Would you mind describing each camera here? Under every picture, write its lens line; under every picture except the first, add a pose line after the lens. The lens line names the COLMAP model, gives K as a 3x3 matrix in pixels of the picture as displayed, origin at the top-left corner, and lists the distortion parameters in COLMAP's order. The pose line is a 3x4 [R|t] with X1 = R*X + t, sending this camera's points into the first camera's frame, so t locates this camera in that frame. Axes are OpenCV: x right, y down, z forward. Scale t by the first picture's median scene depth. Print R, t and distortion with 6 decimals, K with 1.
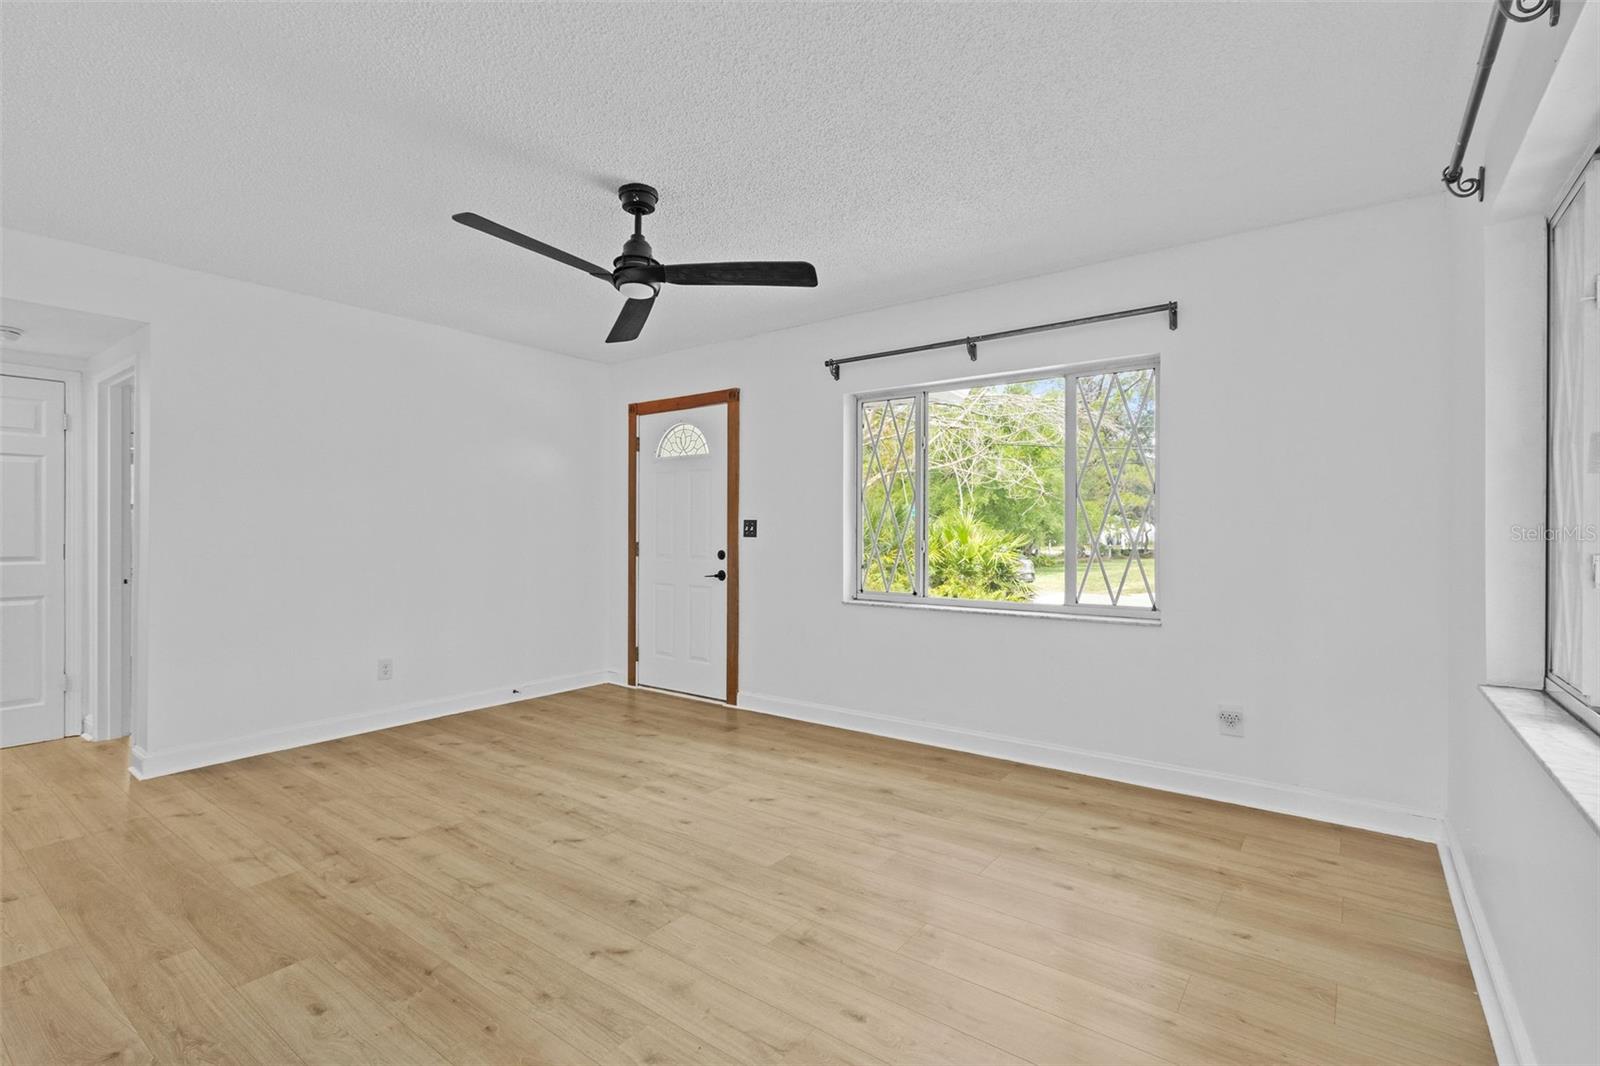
lens RADIAL K [[744.4, 0, 809.3], [0, 744.4, 524.3], [0, 0, 1]] dist [0.008046, -0.002931]
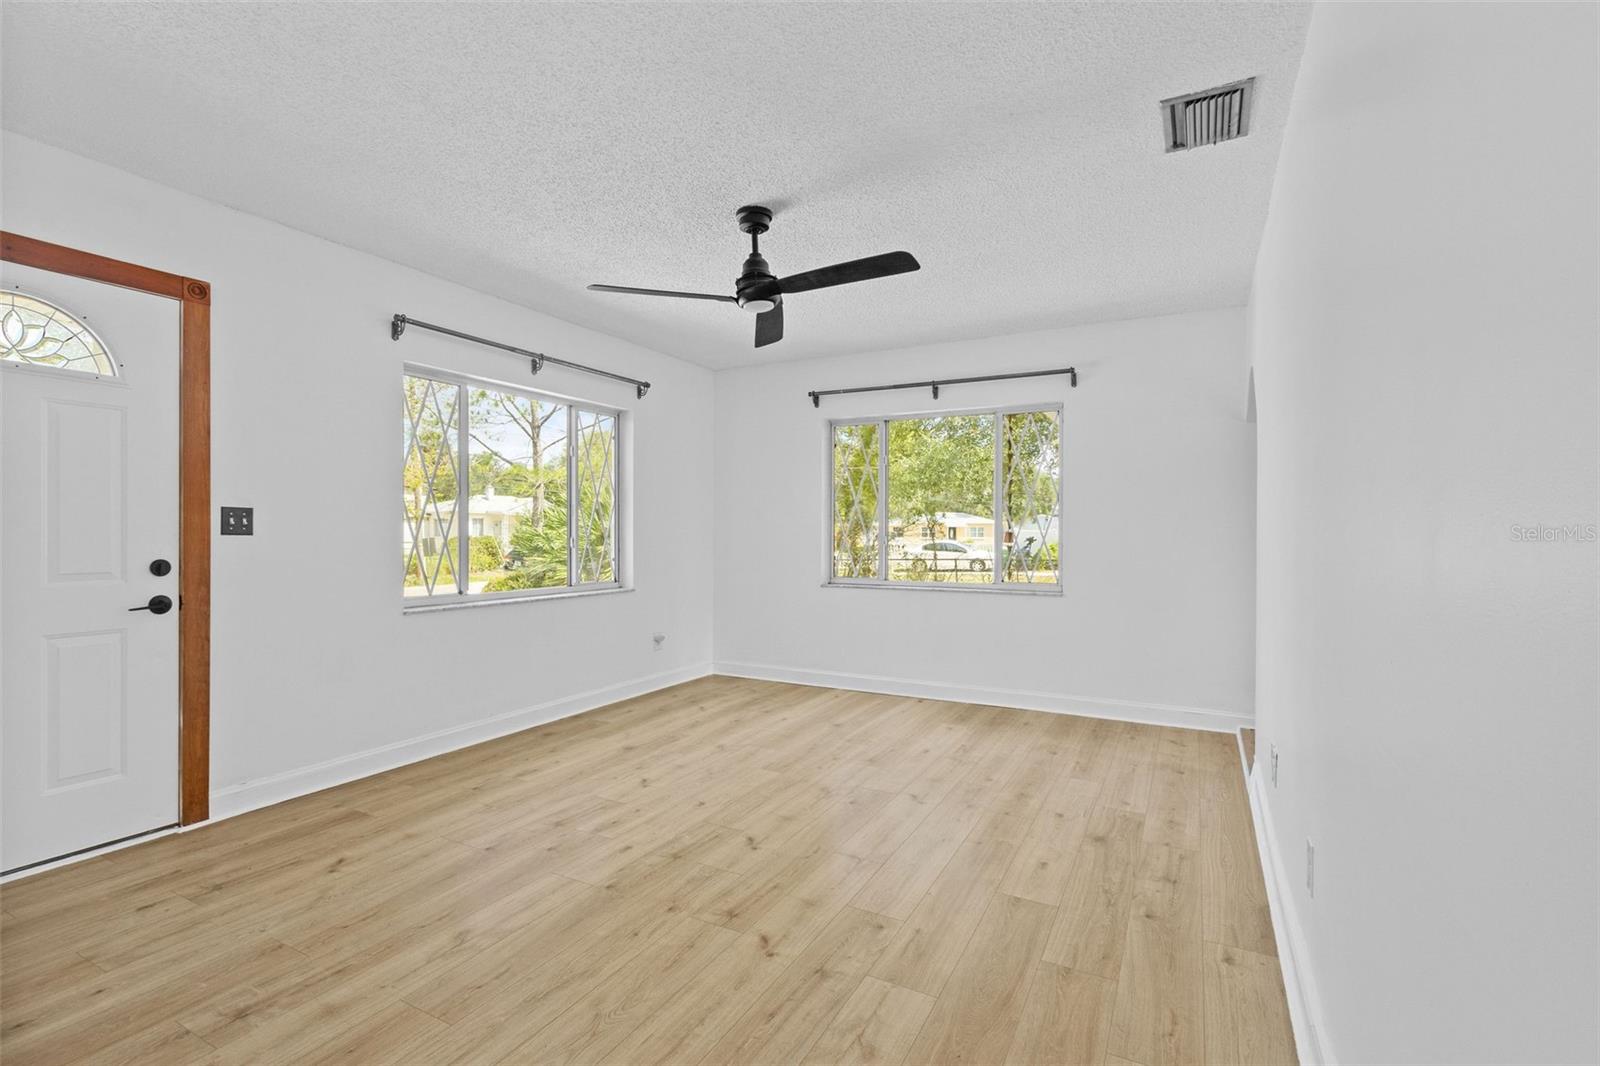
lens RADIAL K [[744.4, 0, 767.8], [0, 744.4, 534.1], [0, 0, 1]] dist [0.008046, -0.002931]
pose [[-0.124550, -0.005037, 0.992201, -1.135384], [-0.011980, 0.999922, 0.003573, 0.012724], [-0.992141, -0.011441, -0.124600, 0.969268]]
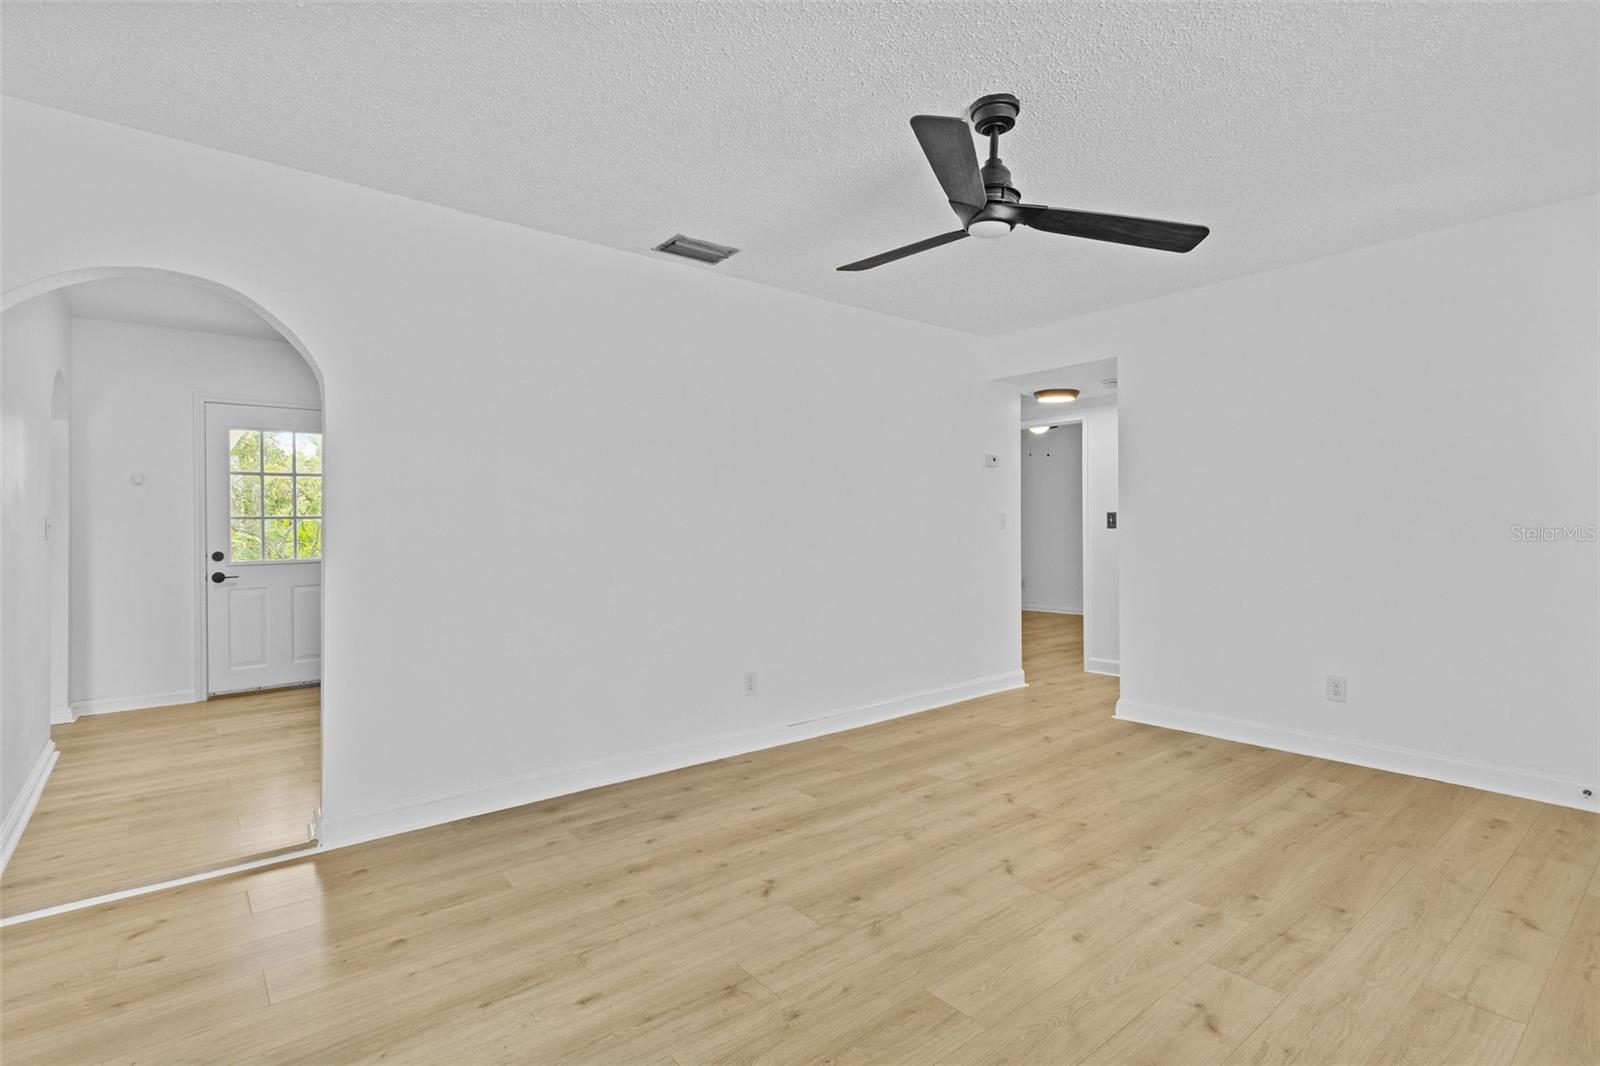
lens RADIAL K [[744.4, 0, 774.4], [0, 744.4, 515.2], [0, 0, 1]] dist [0.008046, -0.002931]
pose [[-0.264811, -0.014910, -0.964185, 0.552944], [0.014303, 0.999710, -0.019387, 0.010122], [0.964194, -0.018925, -0.264521, 0.853612]]
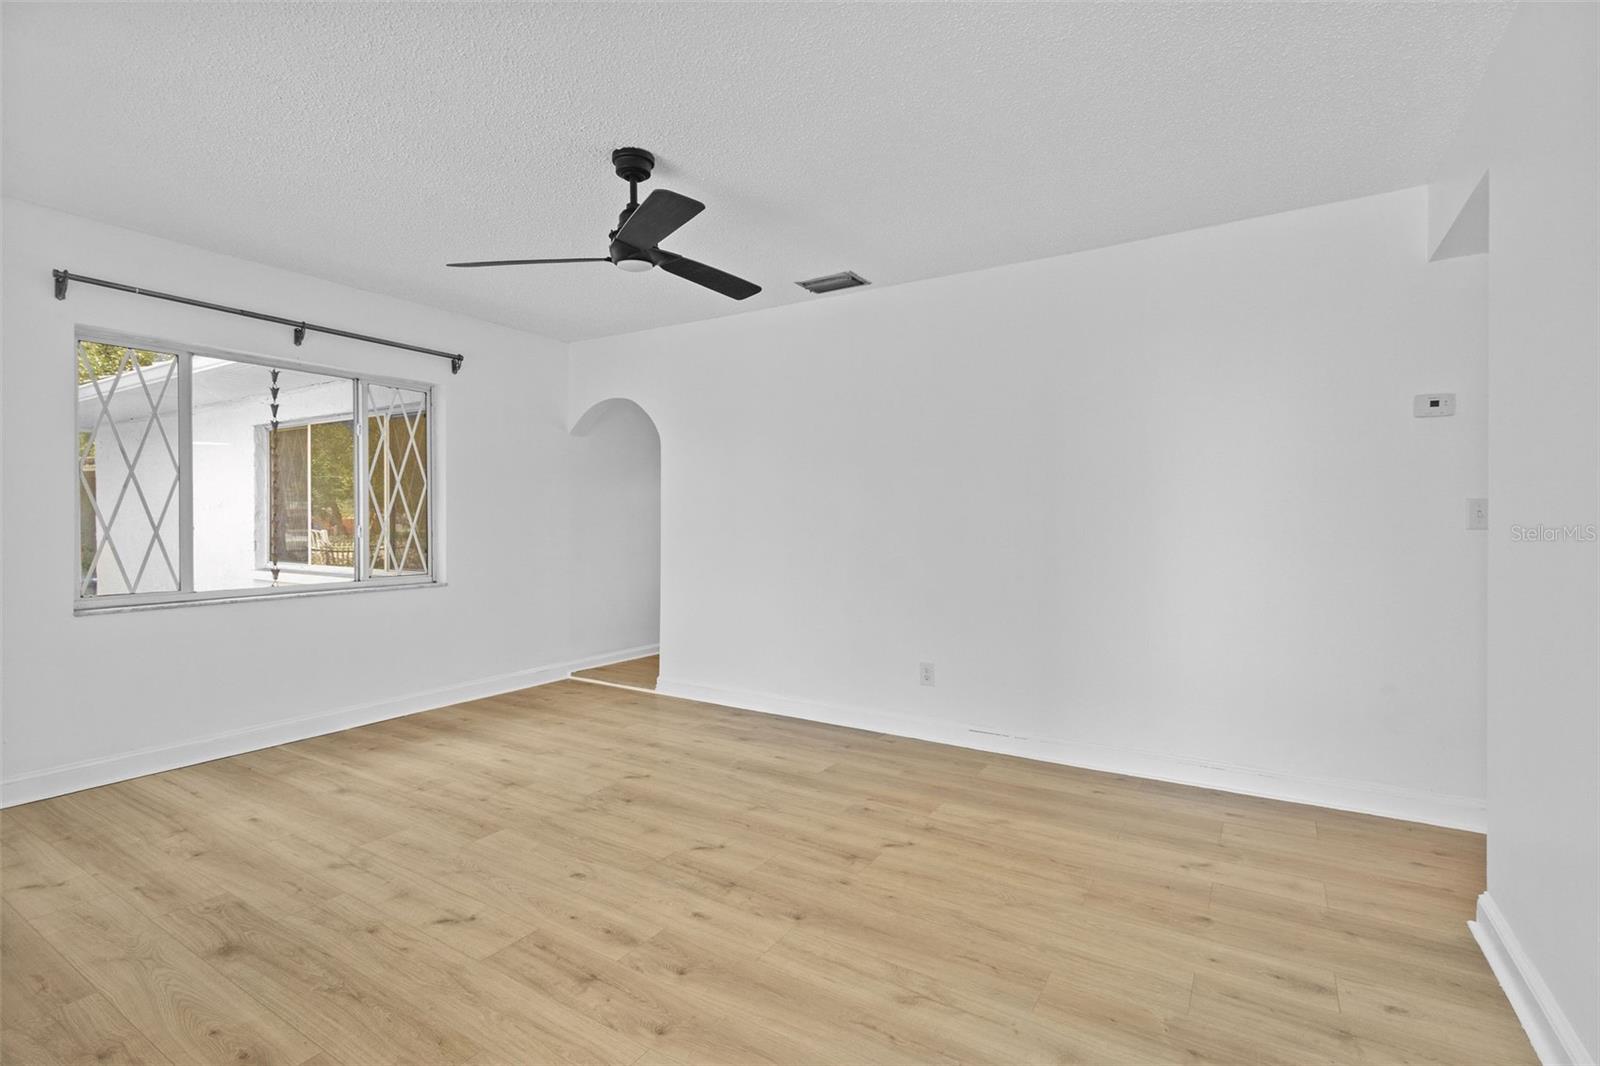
lens RADIAL K [[744.4, 0, 817.3], [0, 744.4, 526.2], [0, 0, 1]] dist [0.008046, -0.002931]
pose [[-0.995894, -0.002423, -0.090497, -0.327400], [-0.002541, 0.999996, 0.001197, 0.015168], [0.090493, 0.001422, -0.995896, 1.707145]]
